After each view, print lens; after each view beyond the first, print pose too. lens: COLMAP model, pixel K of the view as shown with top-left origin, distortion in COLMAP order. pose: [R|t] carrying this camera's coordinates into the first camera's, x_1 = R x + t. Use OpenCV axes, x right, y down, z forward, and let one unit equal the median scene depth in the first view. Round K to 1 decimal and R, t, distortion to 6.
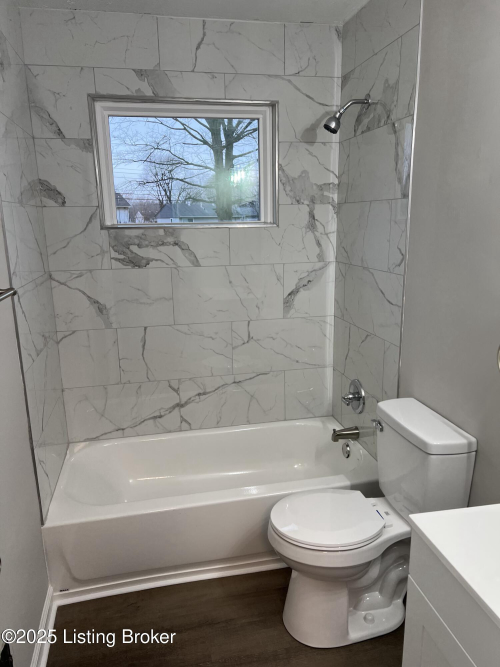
lens RADIAL K [[499.1, 0, 251.3], [0, 499.1, 334.6], [0, 0, 1]] dist [0.075718, -0.085589]
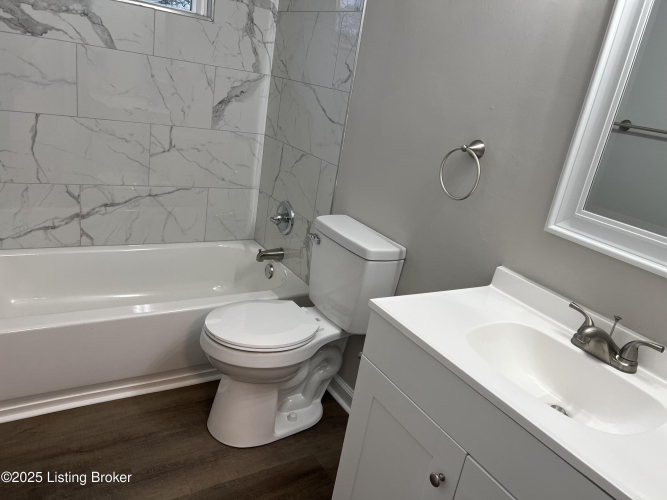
lens RADIAL K [[499.1, 0, 335.8], [0, 499.1, 254.0], [0, 0, 1]] dist [0.075718, -0.085589]
pose [[0.918339, 0.041095, 0.393656, -0.083929], [-0.089947, 0.990241, 0.106457, 0.078837], [-0.385440, -0.133172, 0.913073, 0.042004]]
